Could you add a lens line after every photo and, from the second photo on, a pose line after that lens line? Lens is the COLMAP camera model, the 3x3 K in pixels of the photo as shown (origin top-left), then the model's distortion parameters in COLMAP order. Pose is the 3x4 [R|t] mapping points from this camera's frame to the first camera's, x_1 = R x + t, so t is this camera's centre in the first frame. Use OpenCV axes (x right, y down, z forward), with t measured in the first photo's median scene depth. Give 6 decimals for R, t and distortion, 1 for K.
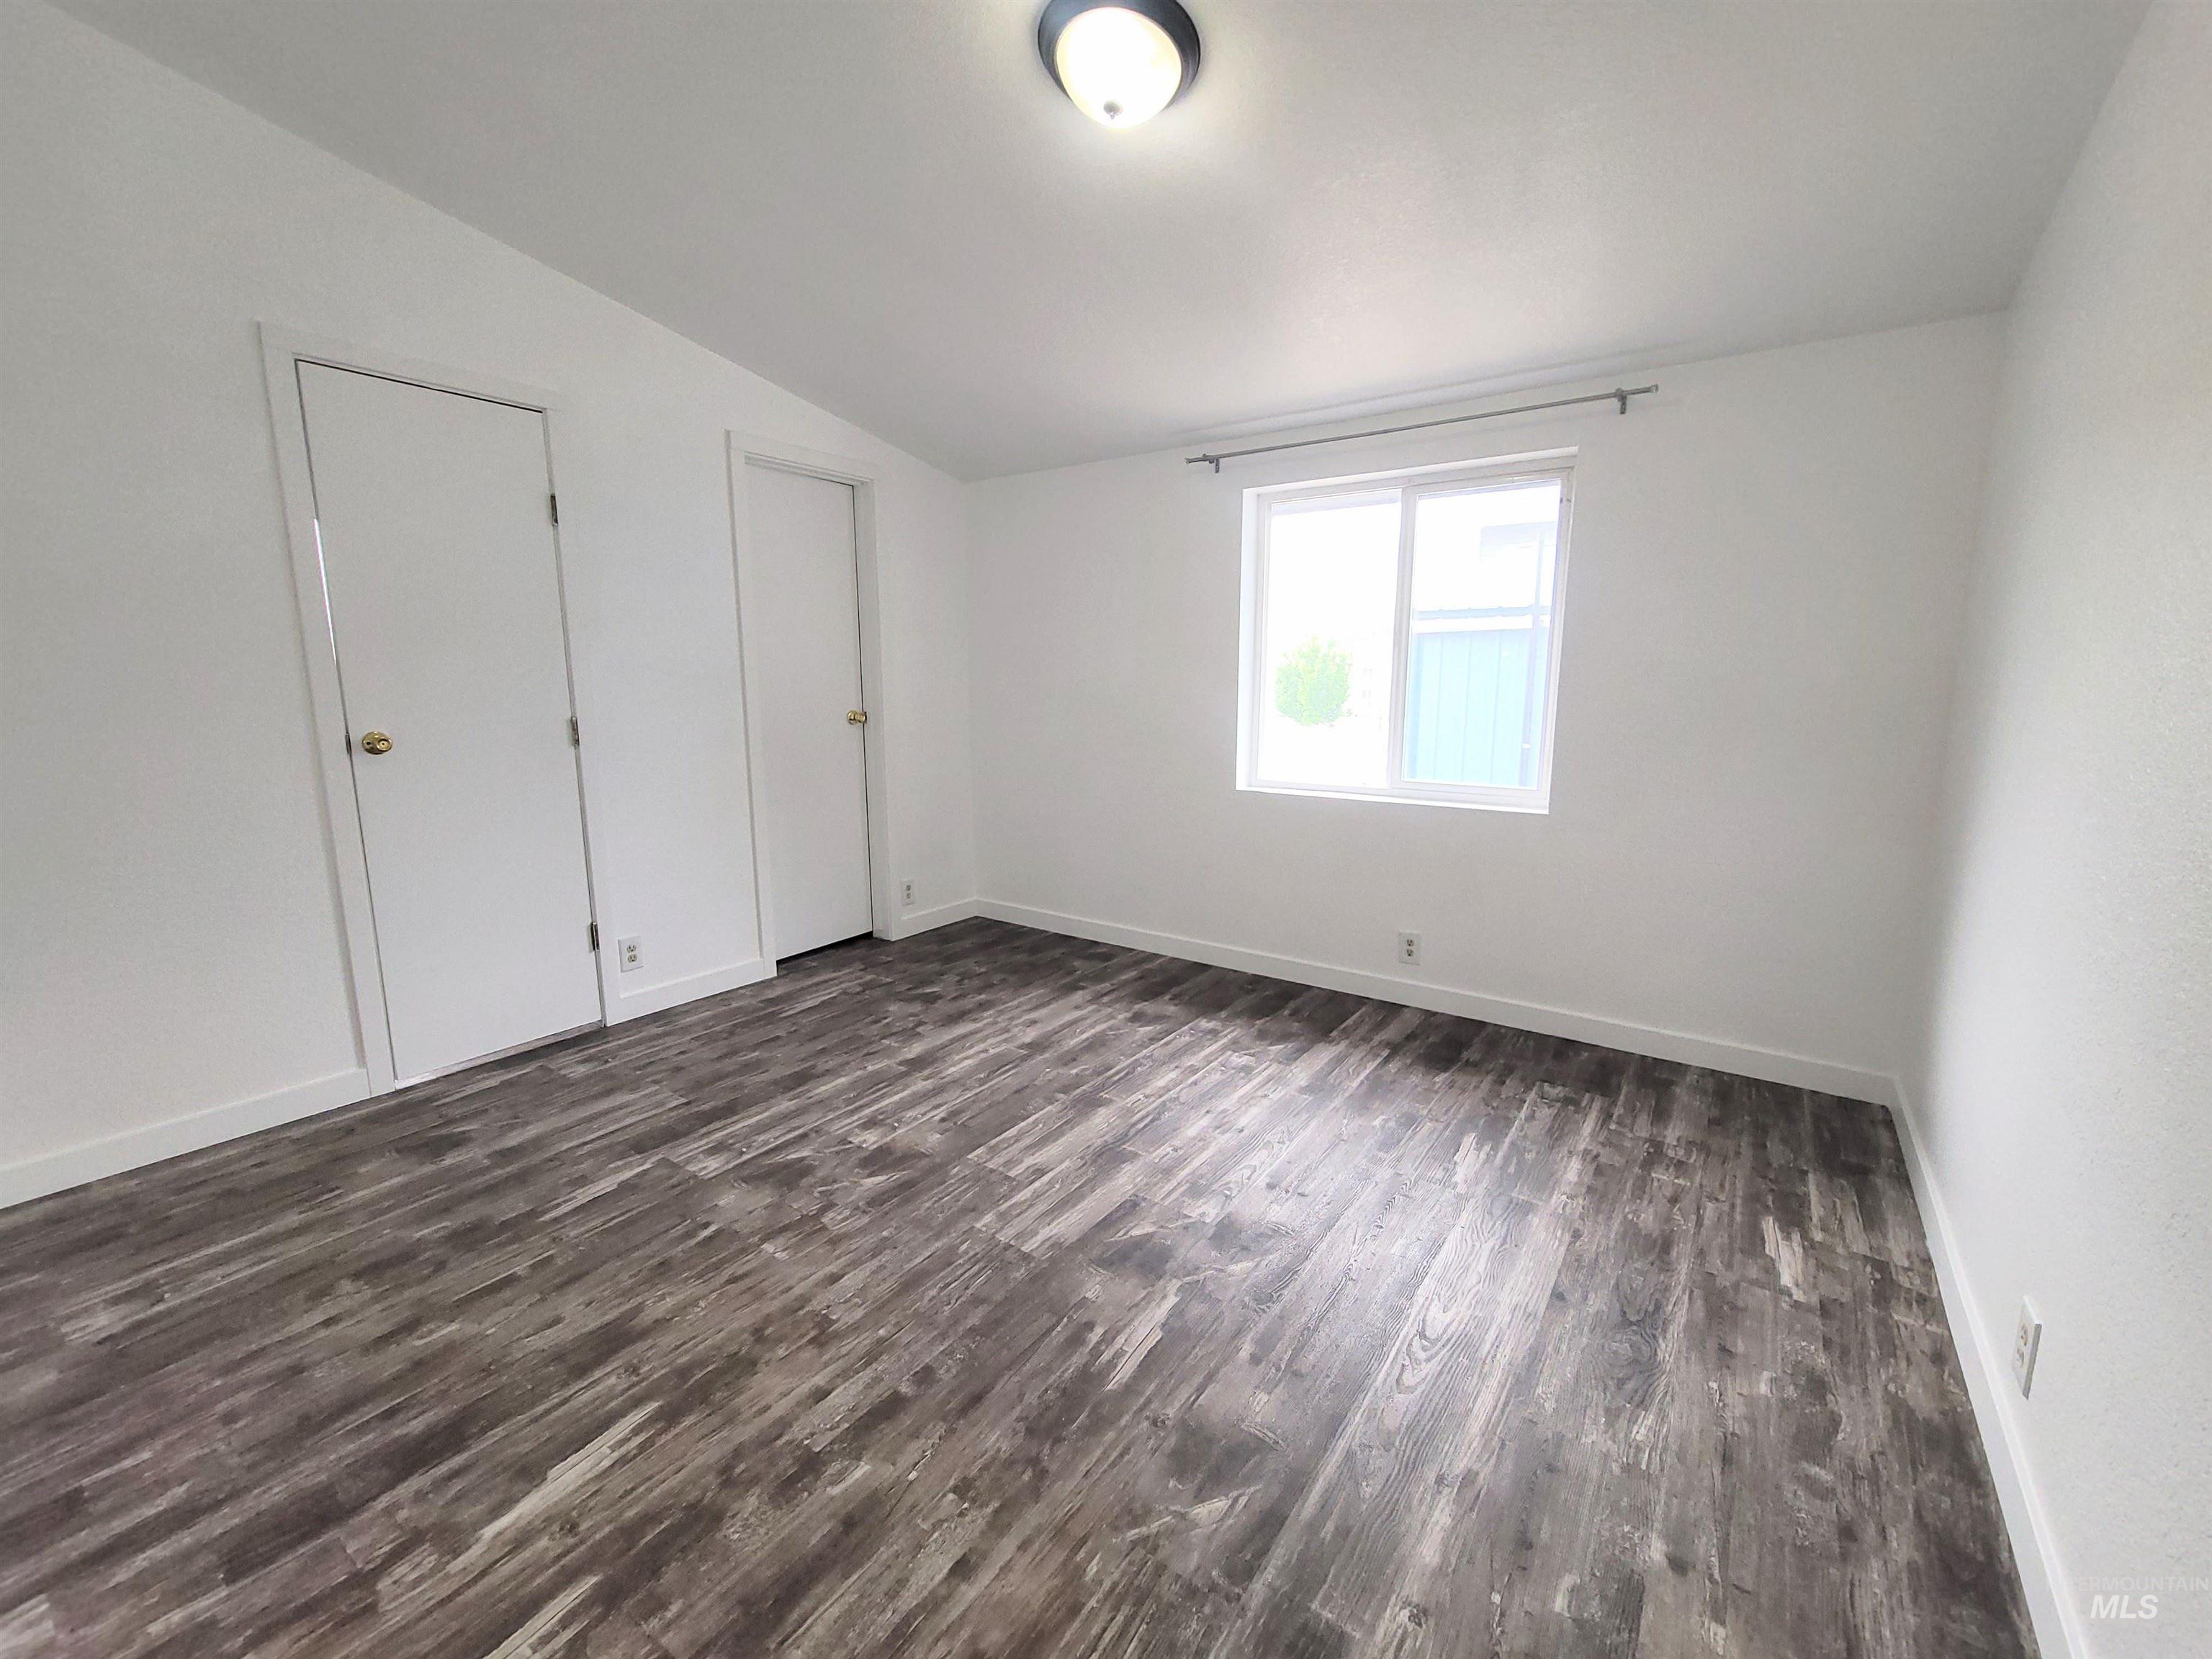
lens RADIAL K [[903.5, 0, 1112.4], [0, 903.5, 835.4], [0, 0, 1]] dist [-0.003282, 0.000240]
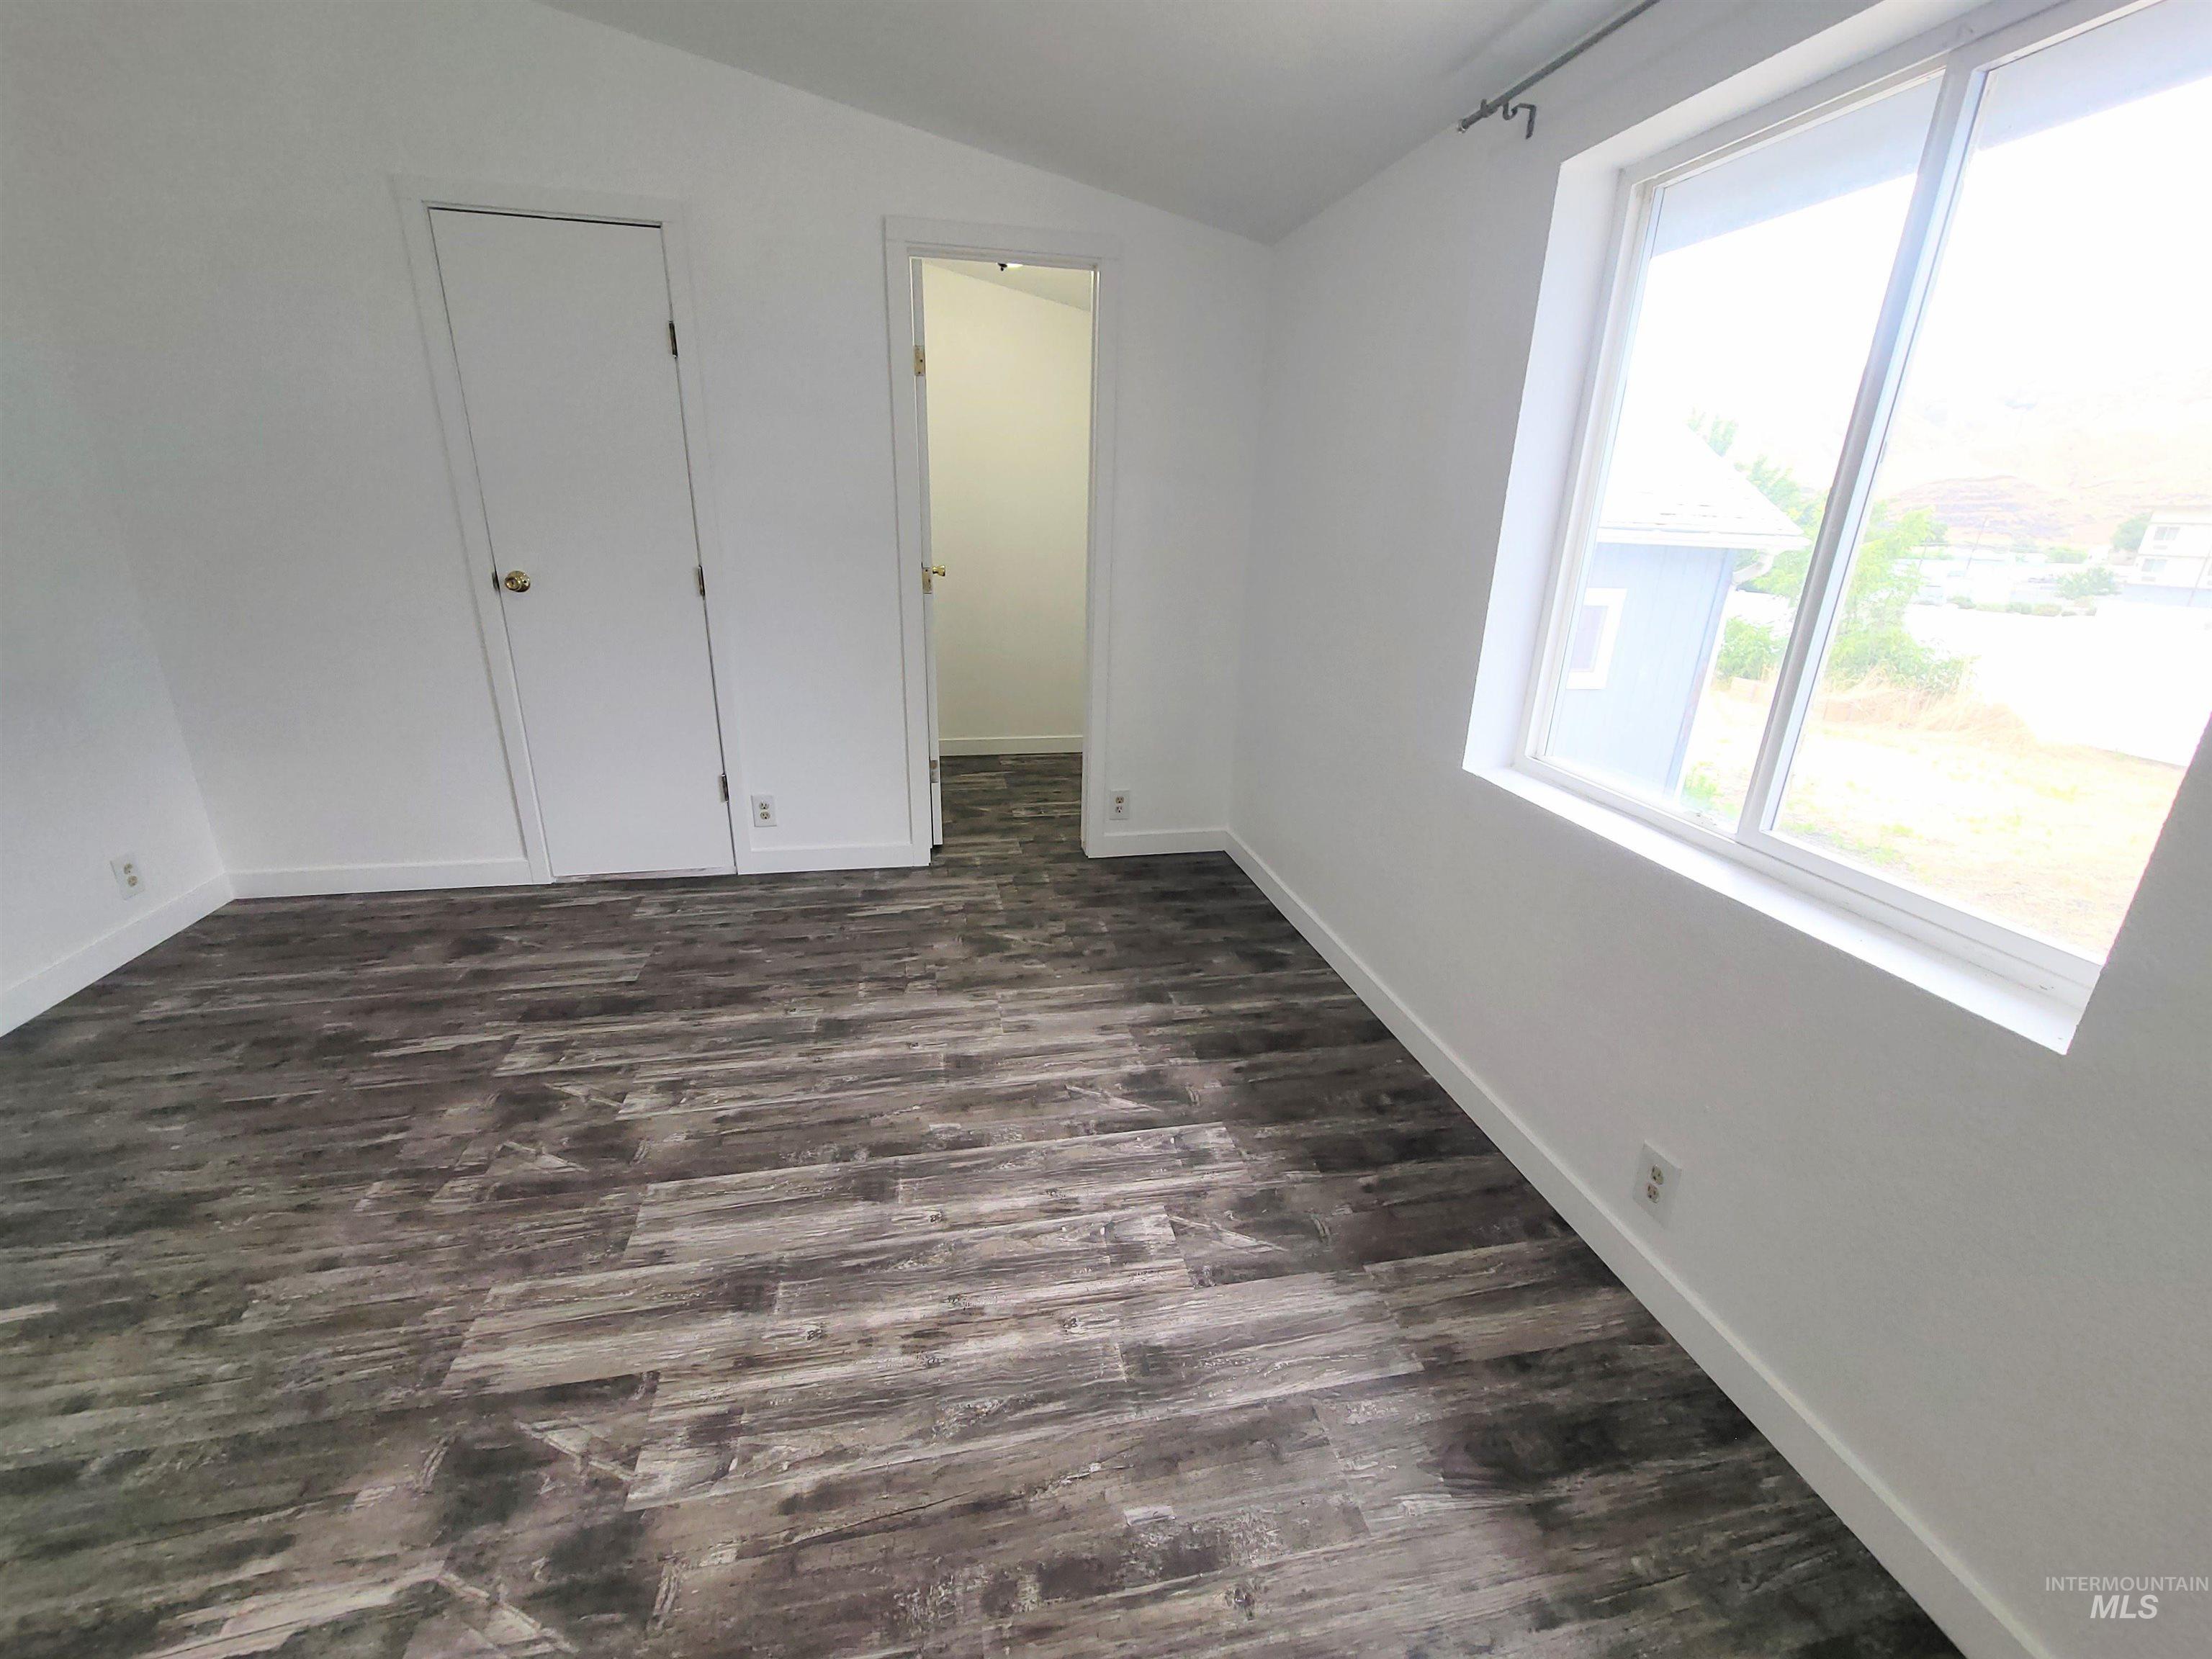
lens RADIAL K [[903.5, 0, 1098.9], [0, 903.5, 836.4], [0, 0, 1]] dist [-0.003282, 0.000240]
pose [[0.736617, 0.251592, -0.627771, 0.447034], [-0.146363, 0.965536, 0.215219, -0.132639], [0.660282, -0.066652, 0.748054, 0.575778]]
